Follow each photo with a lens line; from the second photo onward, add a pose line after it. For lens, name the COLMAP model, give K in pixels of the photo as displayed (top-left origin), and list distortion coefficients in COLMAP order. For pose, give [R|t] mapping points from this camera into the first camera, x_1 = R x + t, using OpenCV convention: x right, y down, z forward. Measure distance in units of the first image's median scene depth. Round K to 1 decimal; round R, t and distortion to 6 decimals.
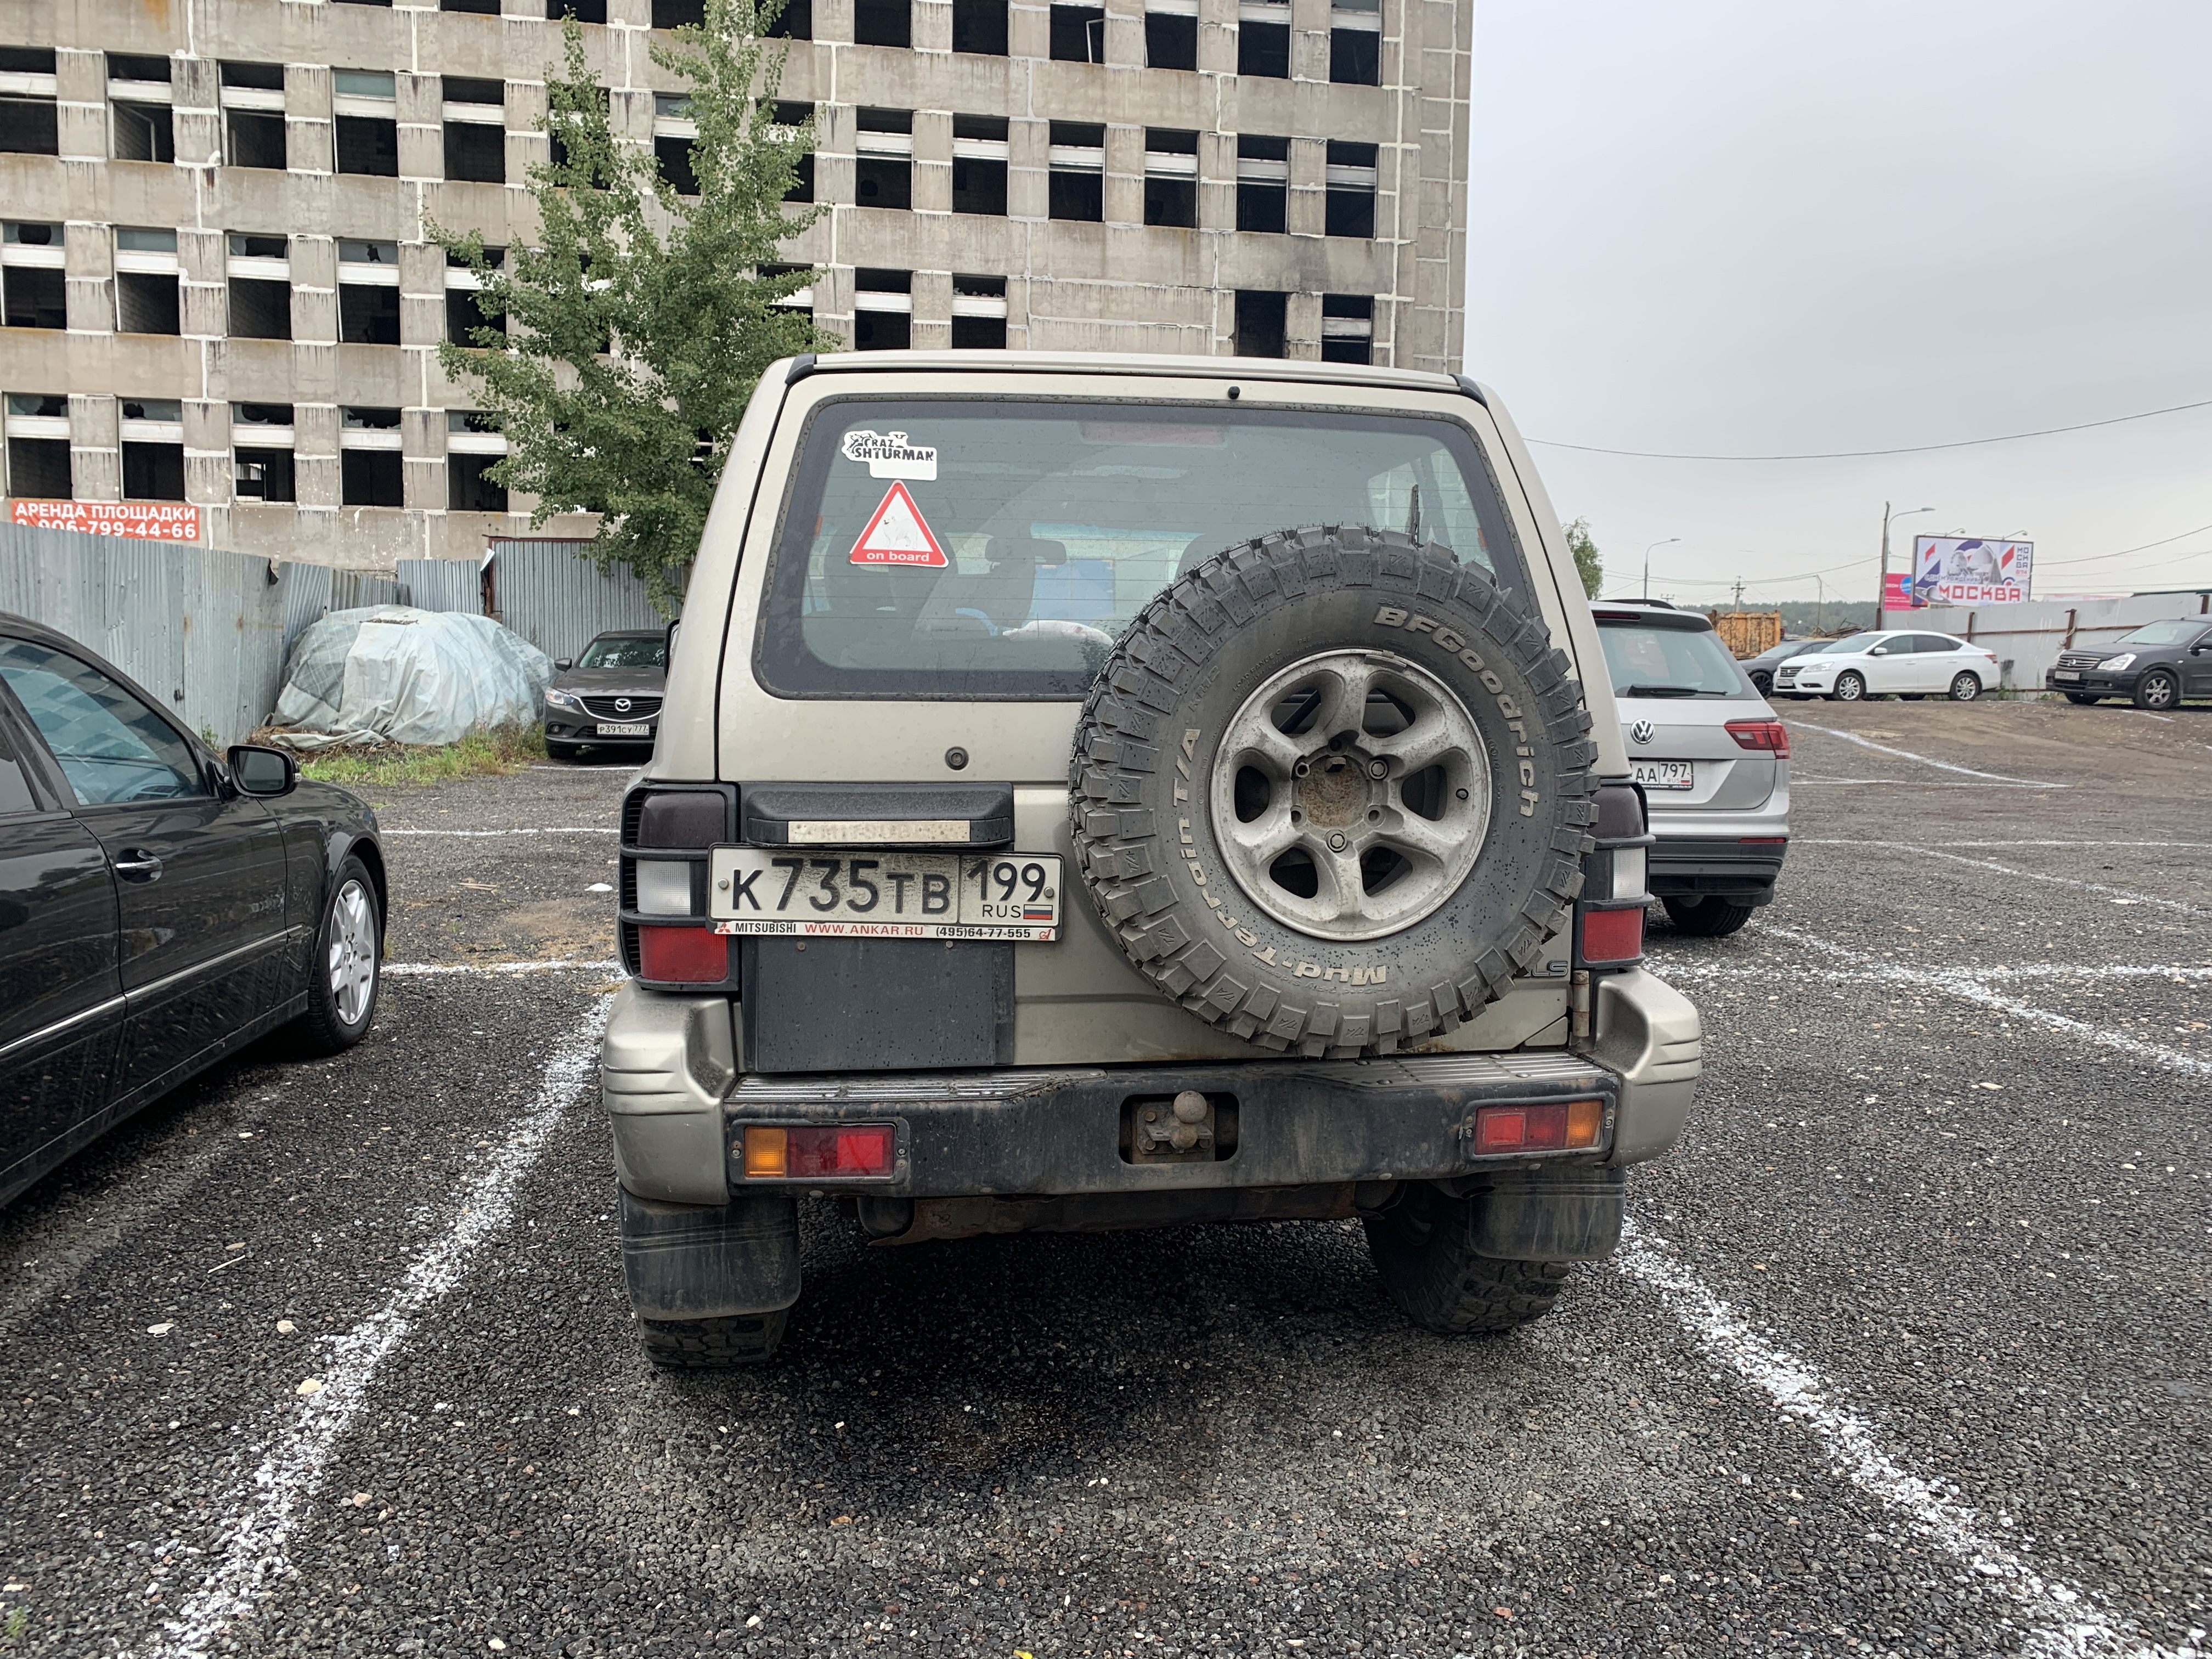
lens RADIAL K [[1695.7, 0, 1121.4], [0, 1695.7, 822.4], [0, 0, 1]] dist [0.019425, -0.014592]
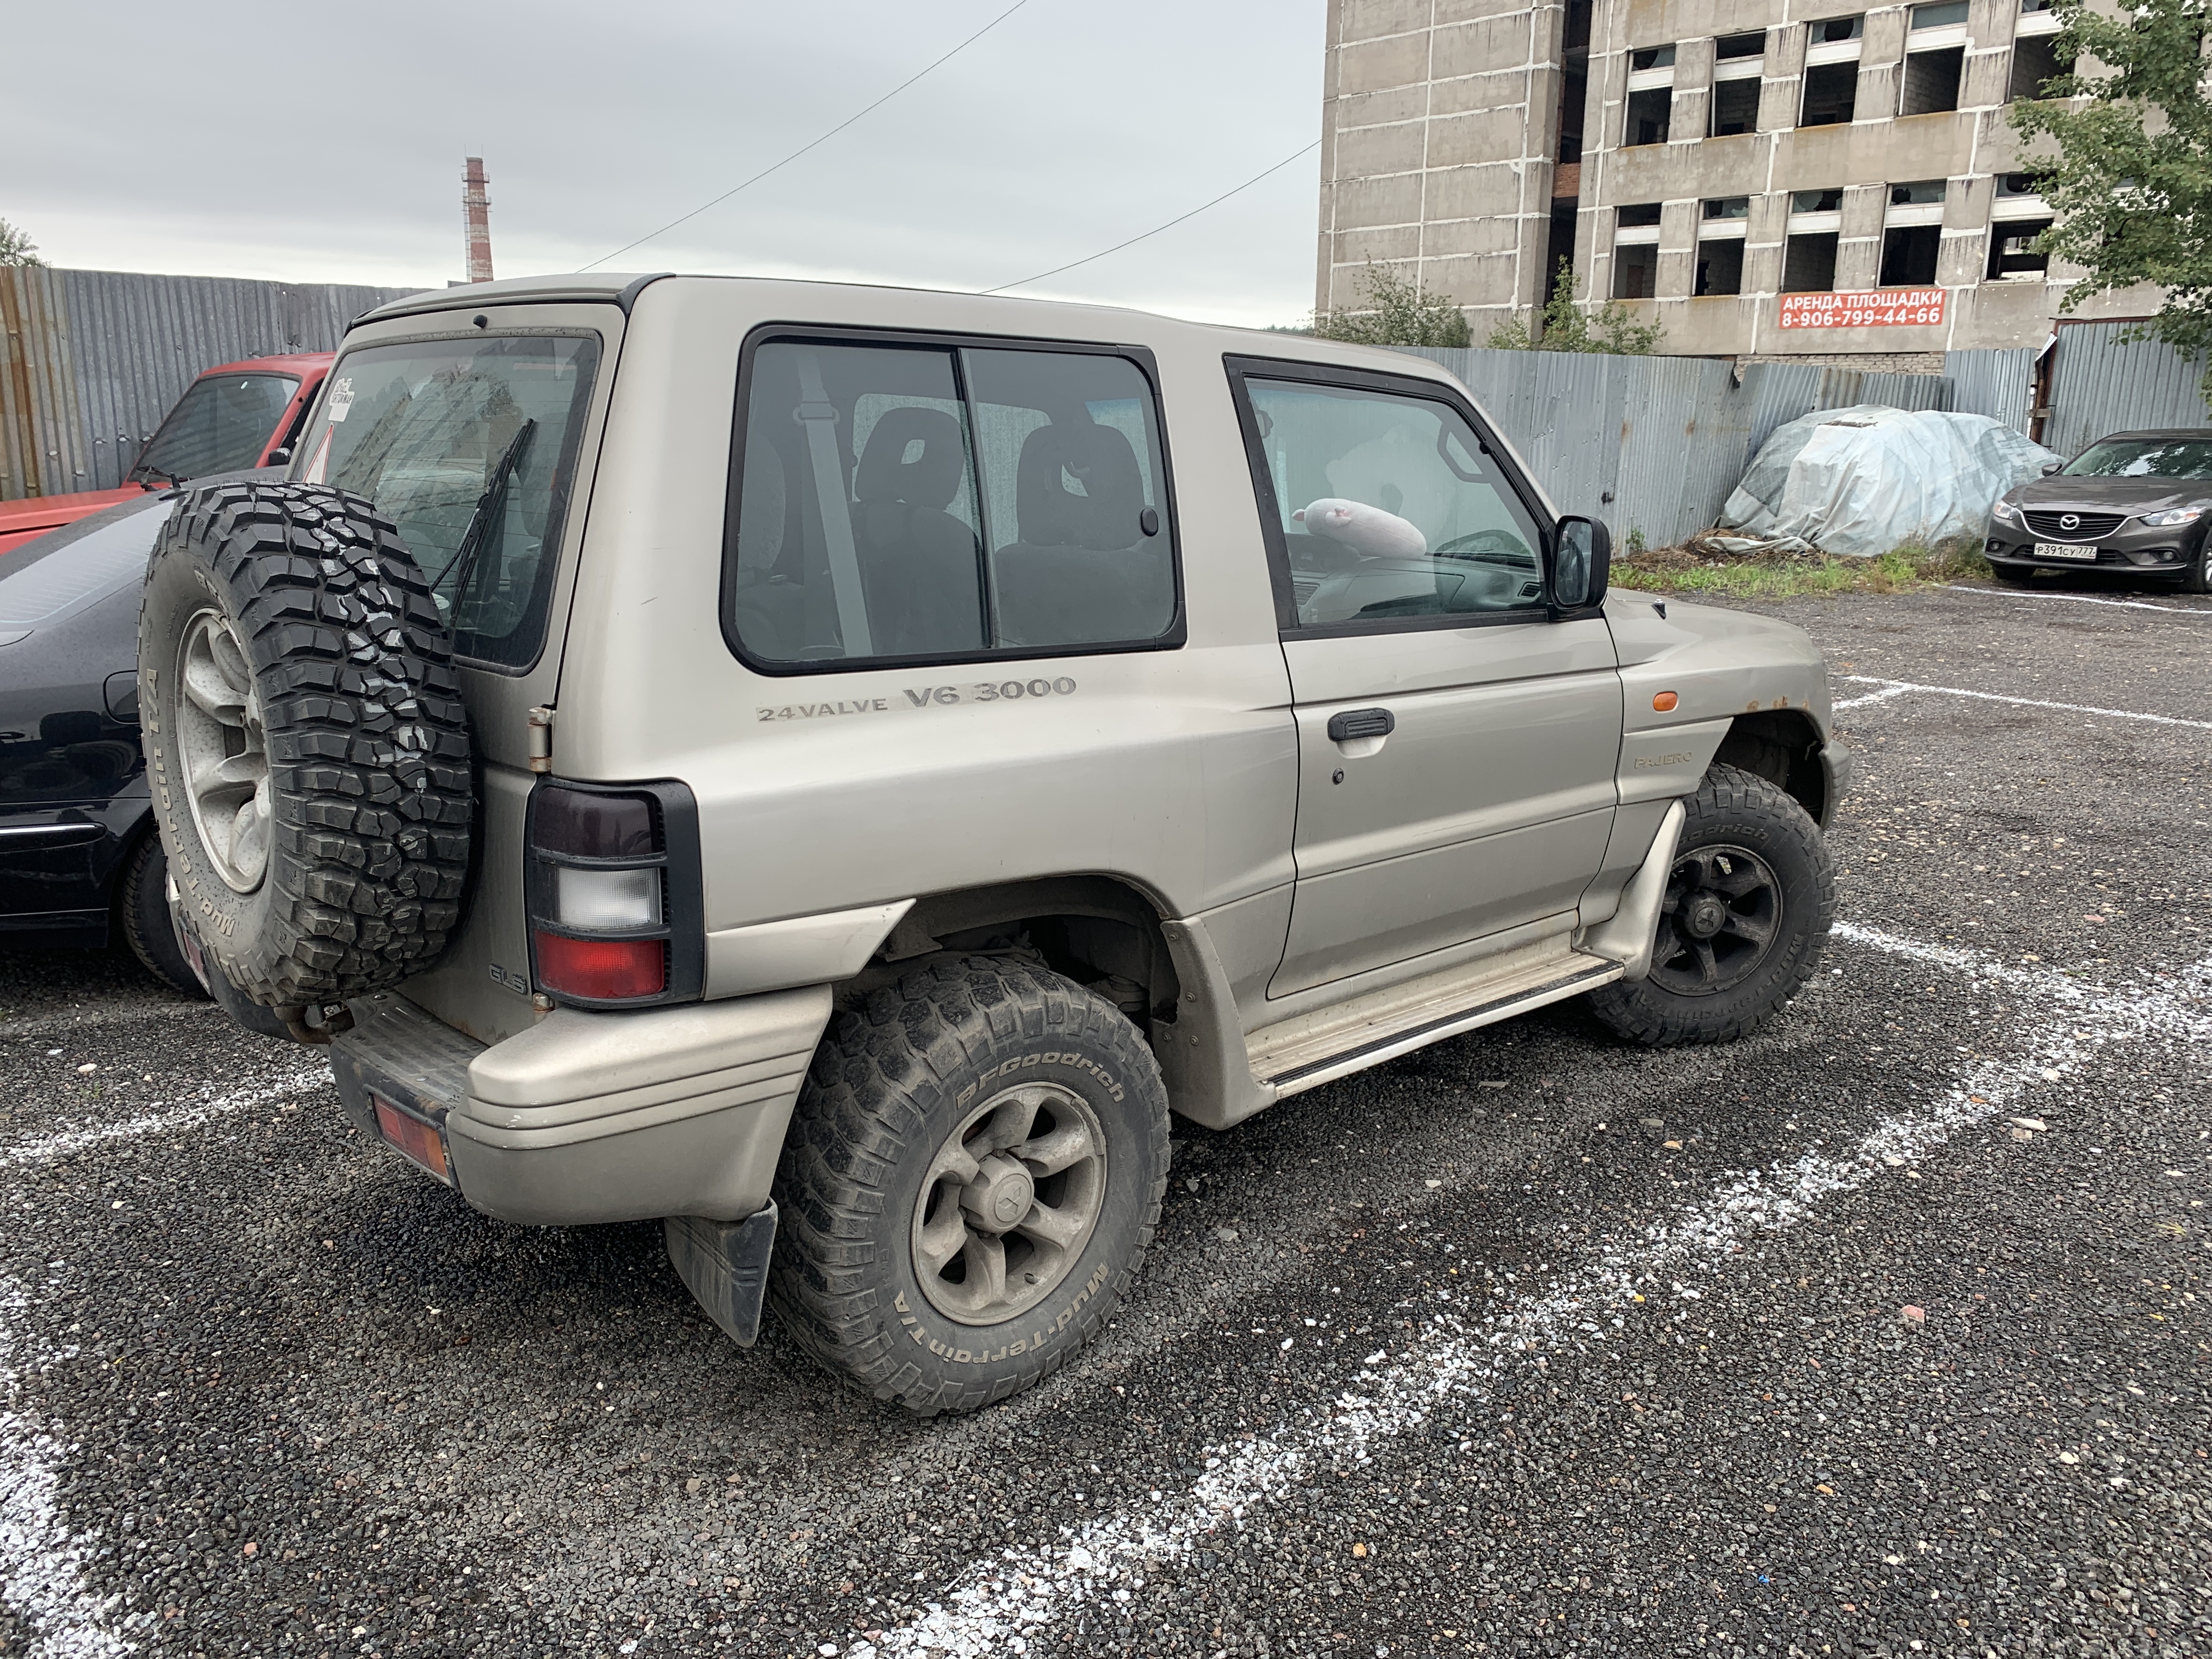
lens RADIAL K [[1695.7, 0, 1121.4], [0, 1695.7, 822.4], [0, 0, 1]] dist [0.019425, -0.014592]
pose [[0.543361, 0.191133, -0.817452, 0.158952], [-0.086030, 0.981288, 0.172257, -0.024453], [0.835080, -0.023272, 0.549637, 0.109501]]
